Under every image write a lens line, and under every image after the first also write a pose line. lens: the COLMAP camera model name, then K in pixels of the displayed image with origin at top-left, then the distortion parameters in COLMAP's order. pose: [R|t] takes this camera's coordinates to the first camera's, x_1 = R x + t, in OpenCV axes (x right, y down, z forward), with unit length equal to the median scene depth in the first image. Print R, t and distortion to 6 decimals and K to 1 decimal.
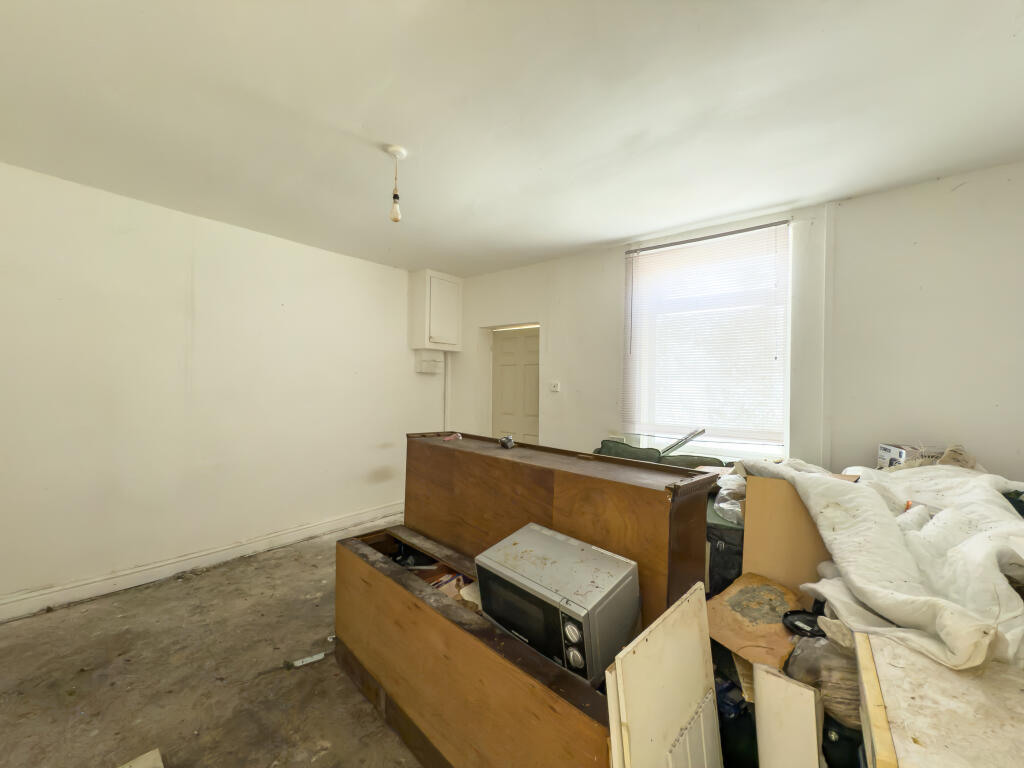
lens RADIAL K [[410.8, 0, 512.2], [0, 410.8, 384.7], [0, 0, 1]] dist [-0.001995, 0.000253]
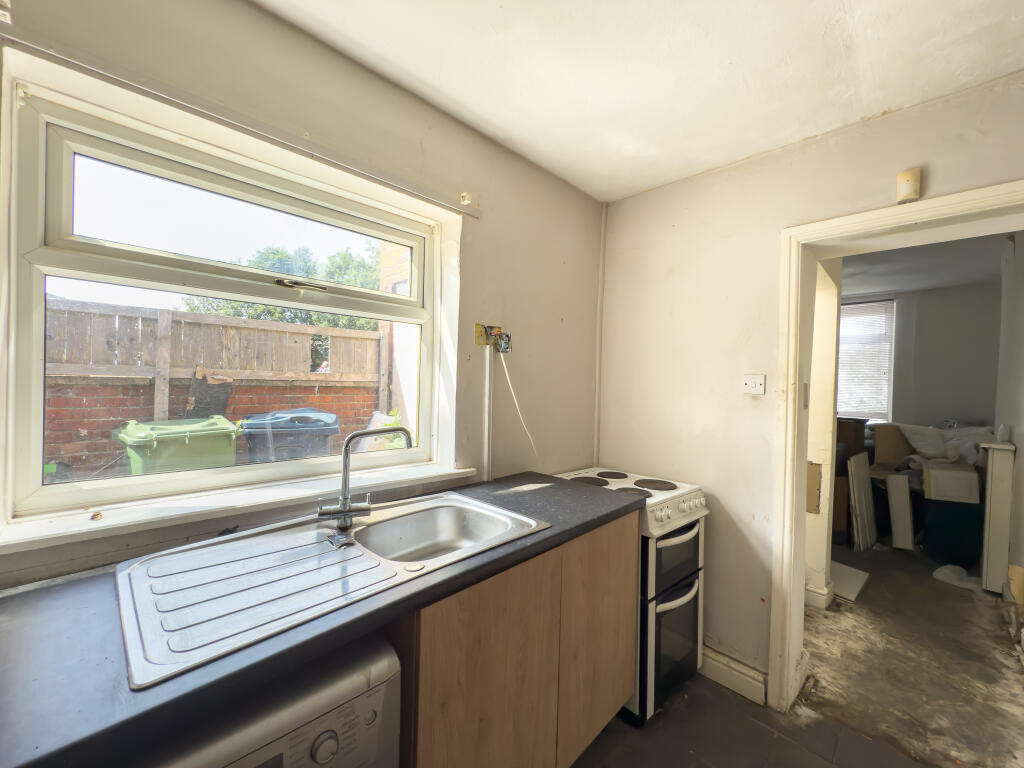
lens RADIAL K [[410.8, 0, 512.2], [0, 410.8, 384.7], [0, 0, 1]] dist [-0.001995, 0.000253]
pose [[0.992490, 0.015458, -0.121346, -1.075052], [-0.014602, 0.999862, 0.007938, -0.004050], [0.121452, -0.006107, 0.992578, -1.404936]]
